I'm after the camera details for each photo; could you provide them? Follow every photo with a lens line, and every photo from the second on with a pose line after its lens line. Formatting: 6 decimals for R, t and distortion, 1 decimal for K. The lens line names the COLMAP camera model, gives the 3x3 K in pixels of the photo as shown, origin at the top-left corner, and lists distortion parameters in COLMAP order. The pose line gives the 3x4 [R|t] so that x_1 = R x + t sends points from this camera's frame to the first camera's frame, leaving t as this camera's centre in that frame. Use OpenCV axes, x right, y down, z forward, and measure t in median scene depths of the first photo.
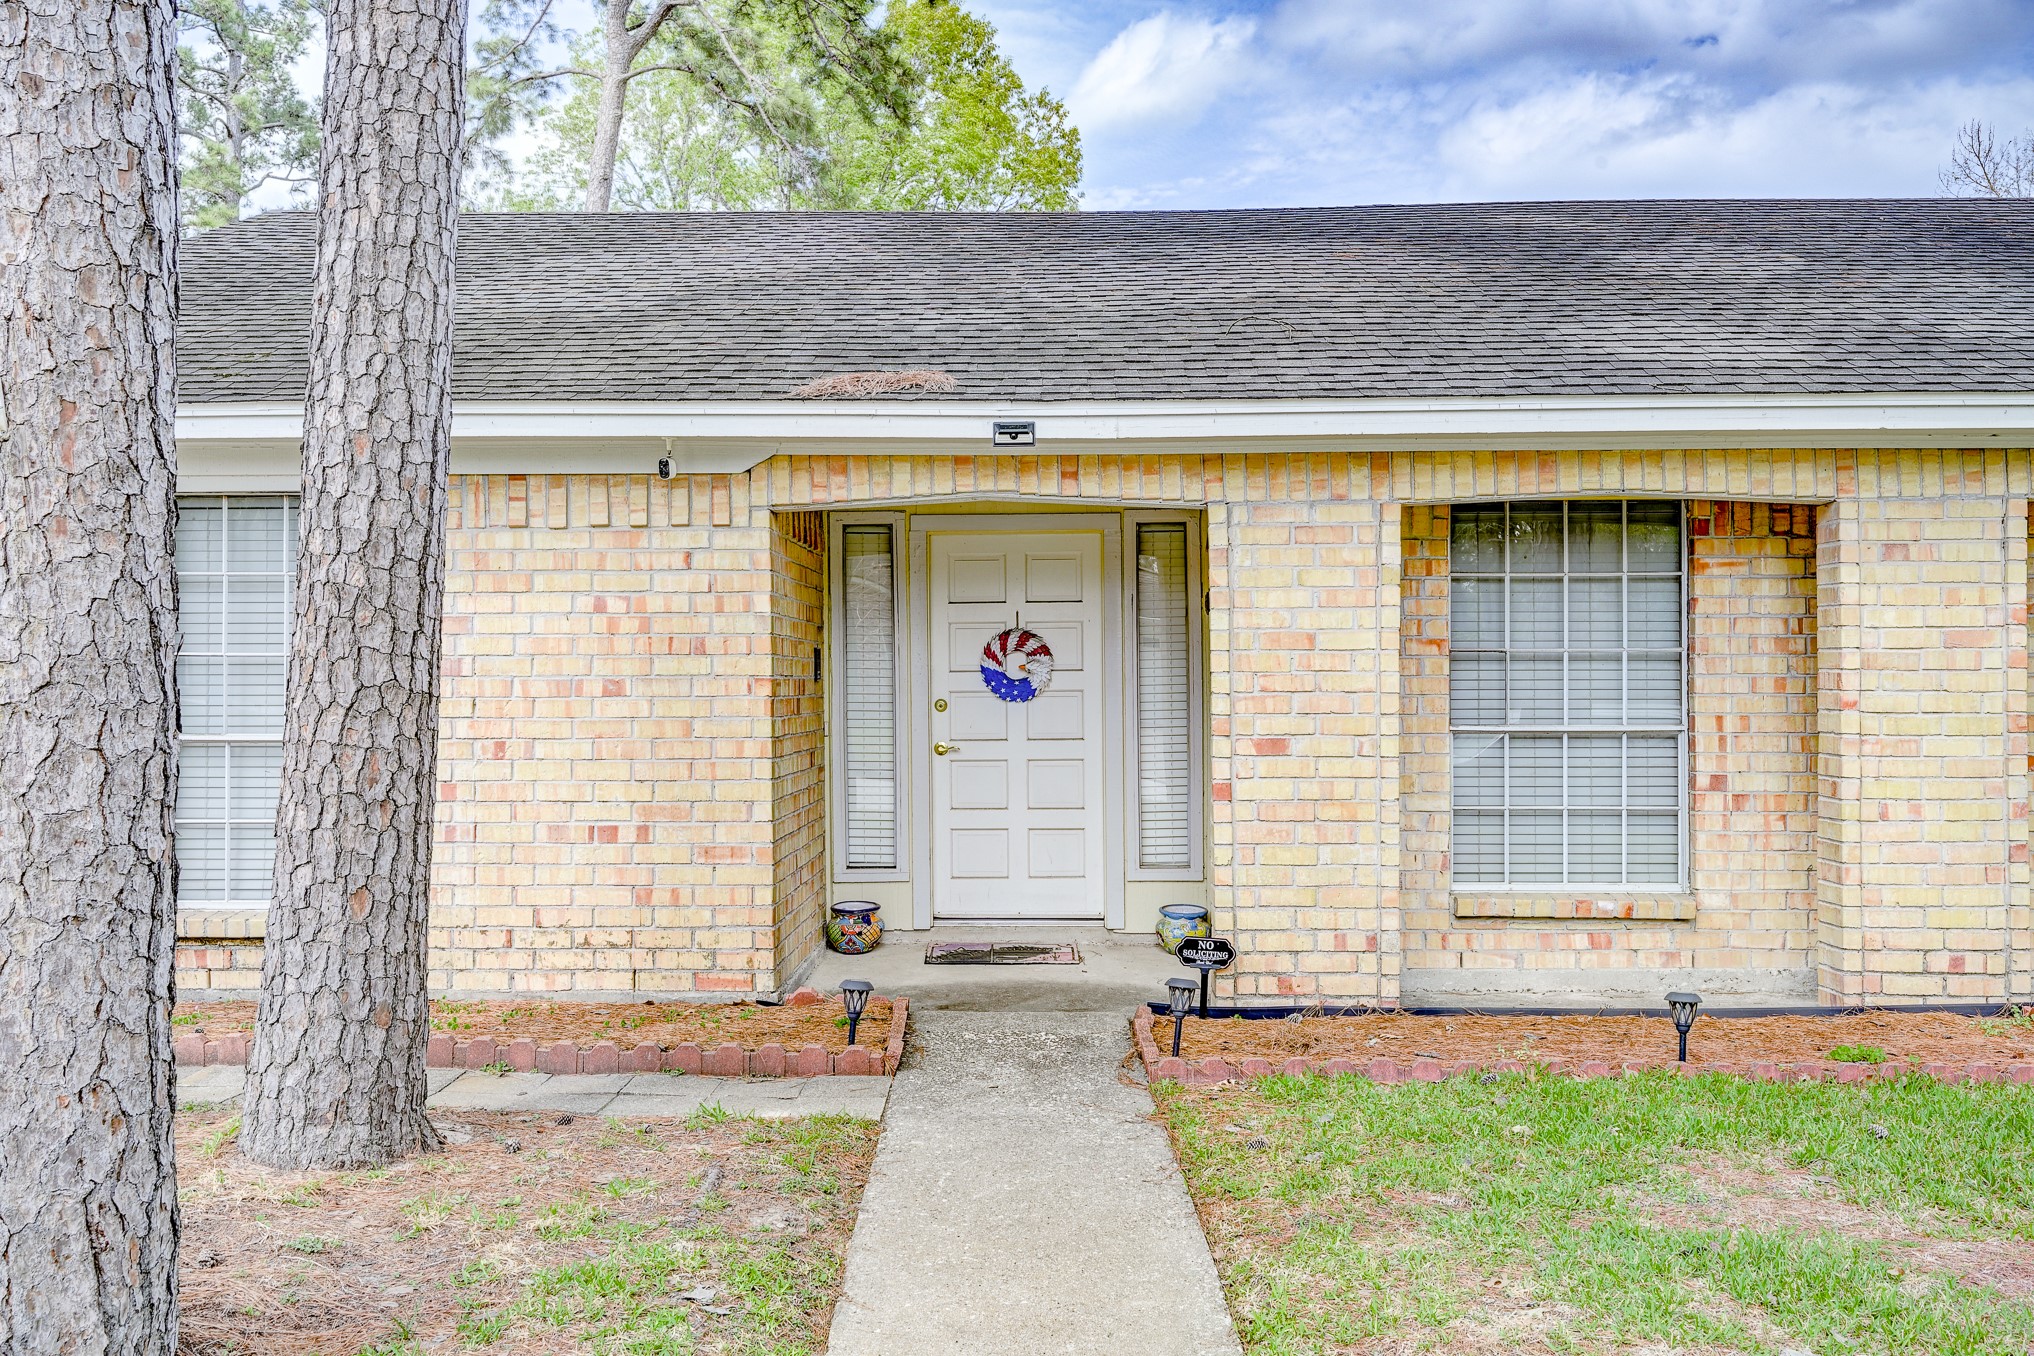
lens RADIAL K [[1733.5, 0, 997.0], [0, 1733.5, 668.6], [0, 0, 1]] dist [-0.014354, 0.015607]
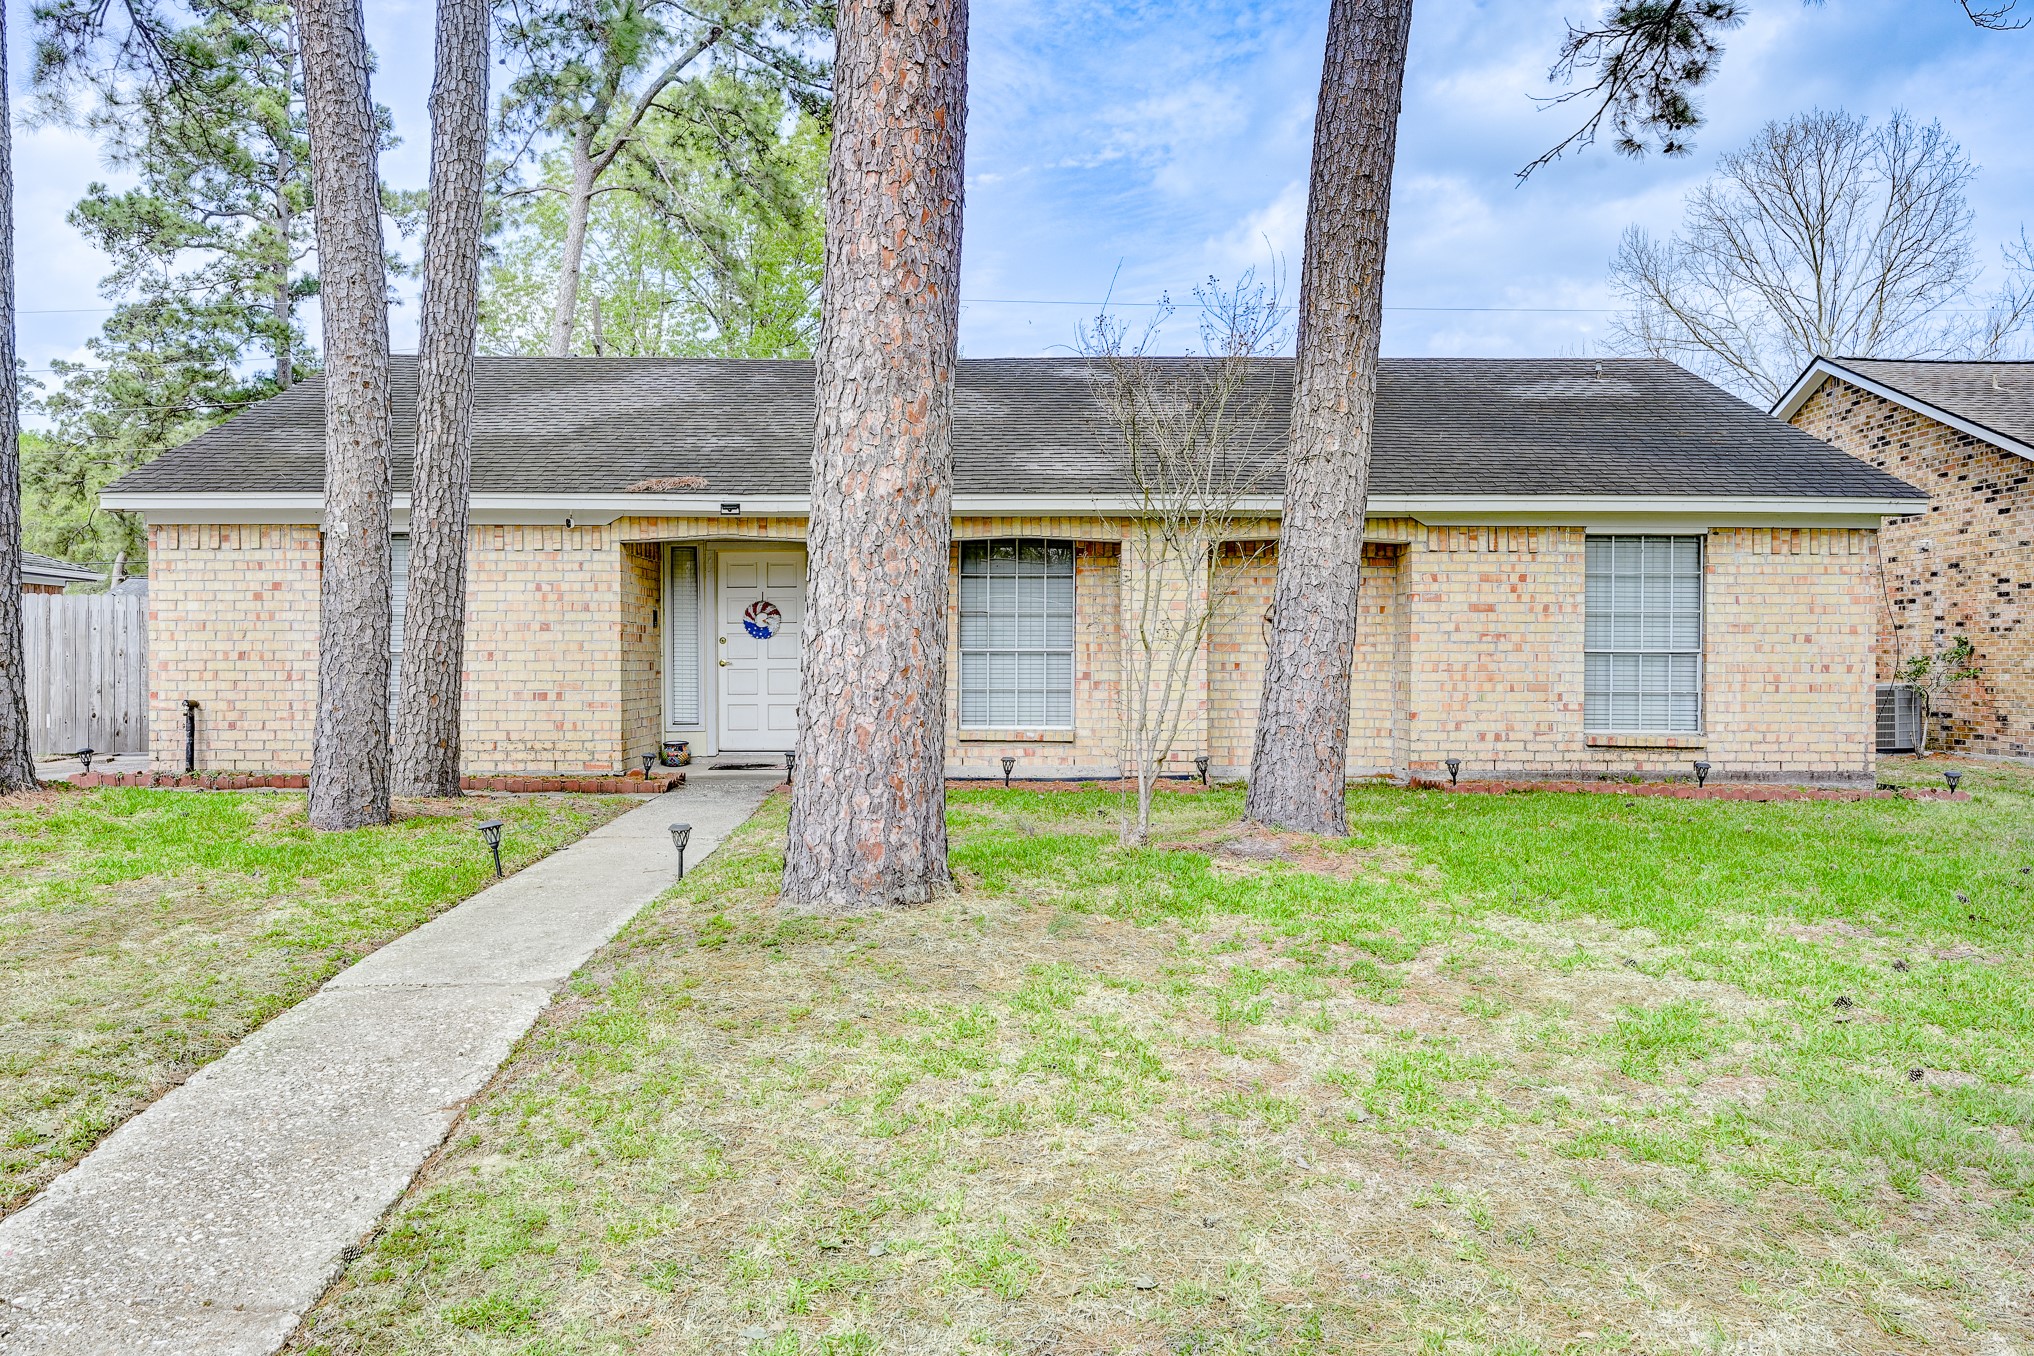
lens RADIAL K [[1538.4, 0, 1004.4], [0, 1538.4, 673.8], [0, 0, 1]] dist [-0.001409, -0.012675]
pose [[0.999251, 0.002643, 0.038595, 0.263815], [-0.003284, 0.999858, 0.016556, 0.035442], [-0.038546, -0.016670, 0.999118, -0.887677]]
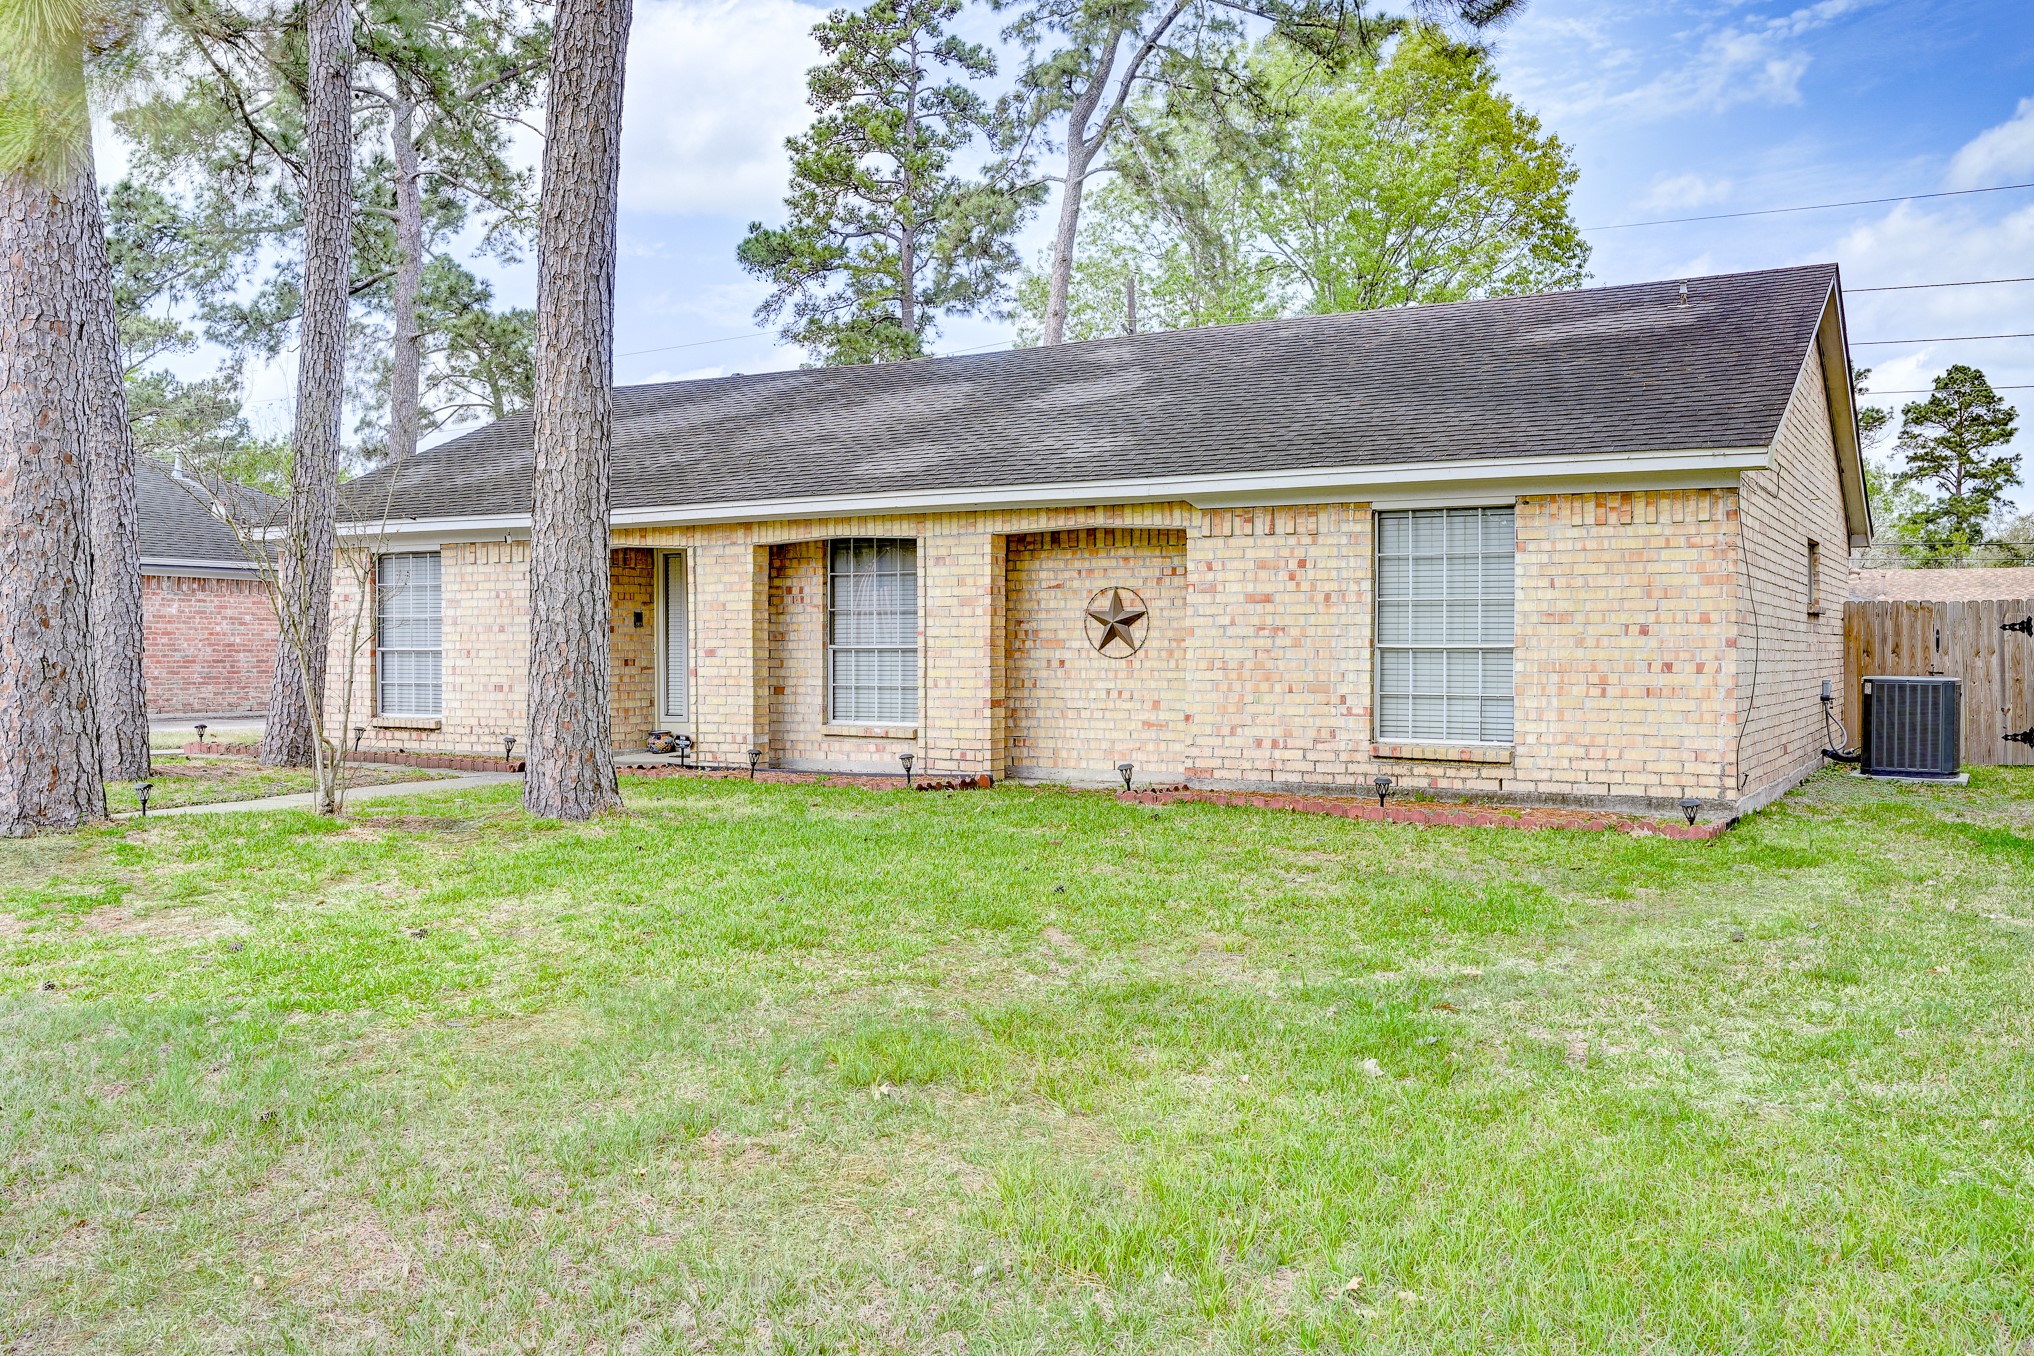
lens RADIAL K [[1733.5, 0, 1005.1], [0, 1733.5, 672.7], [0, 0, 1]] dist [-0.014354, 0.015607]
pose [[0.881186, 0.006979, -0.472719, 1.568813], [0.002571, 0.999806, 0.019553, 0.027412], [0.472763, -0.018445, 0.880996, -0.823922]]
